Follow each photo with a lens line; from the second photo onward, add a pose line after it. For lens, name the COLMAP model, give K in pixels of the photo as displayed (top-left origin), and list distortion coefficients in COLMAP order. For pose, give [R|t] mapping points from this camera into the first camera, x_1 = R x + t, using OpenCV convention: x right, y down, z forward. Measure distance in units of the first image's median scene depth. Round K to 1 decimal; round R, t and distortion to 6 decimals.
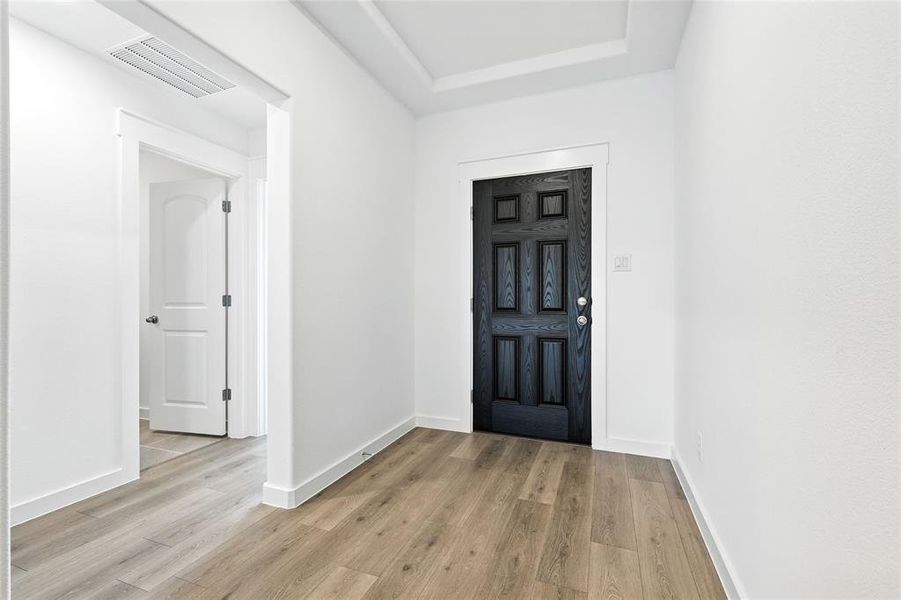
lens RADIAL K [[396.0, 0, 446.9], [0, 396.0, 304.6], [0, 0, 1]] dist [0.005132, -0.002184]
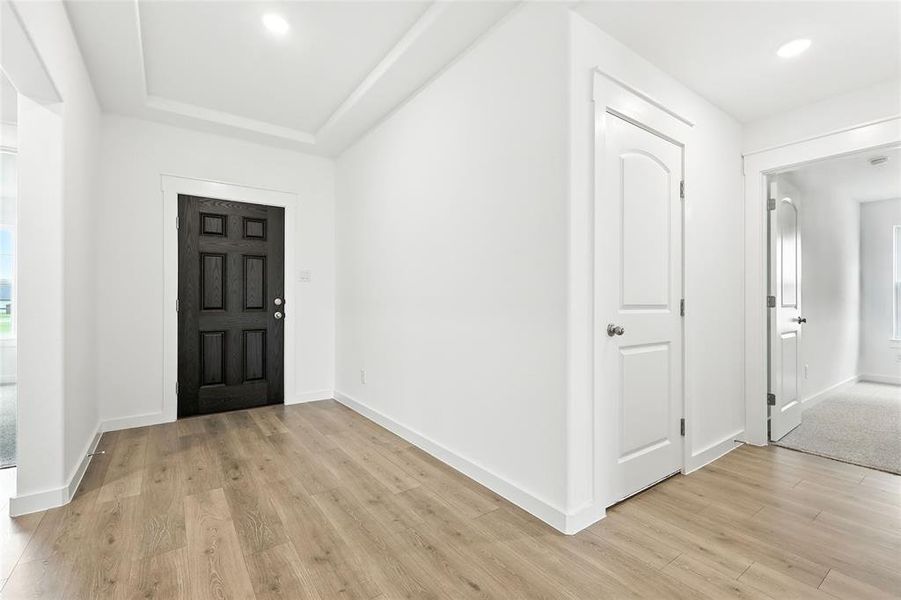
lens RADIAL K [[396.0, 0, 450.3], [0, 396.0, 299.2], [0, 0, 1]] dist [0.005132, -0.002184]
pose [[0.559247, 0.000739, 0.829001, -0.462977], [0.005581, 0.999974, -0.004656, -0.006577], [-0.828982, 0.007230, 0.559228, -0.276978]]
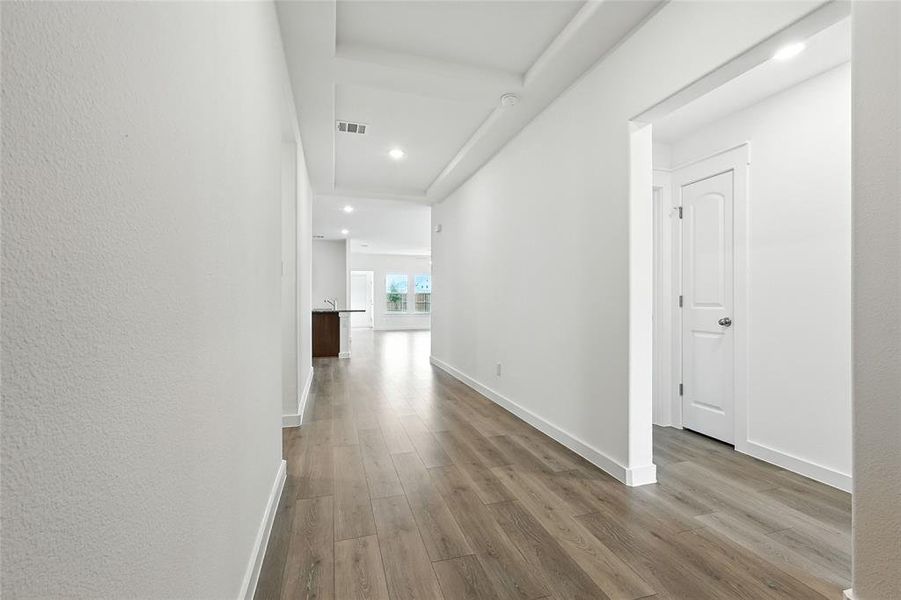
lens RADIAL K [[396.0, 0, 448.3], [0, 396.0, 299.4], [0, 0, 1]] dist [0.005132, -0.002184]
pose [[-0.801794, -0.000664, -0.597601, 0.348184], [-0.001004, 0.999999, 0.000236, -0.010421], [0.597600, 0.000789, -0.801794, 0.754393]]
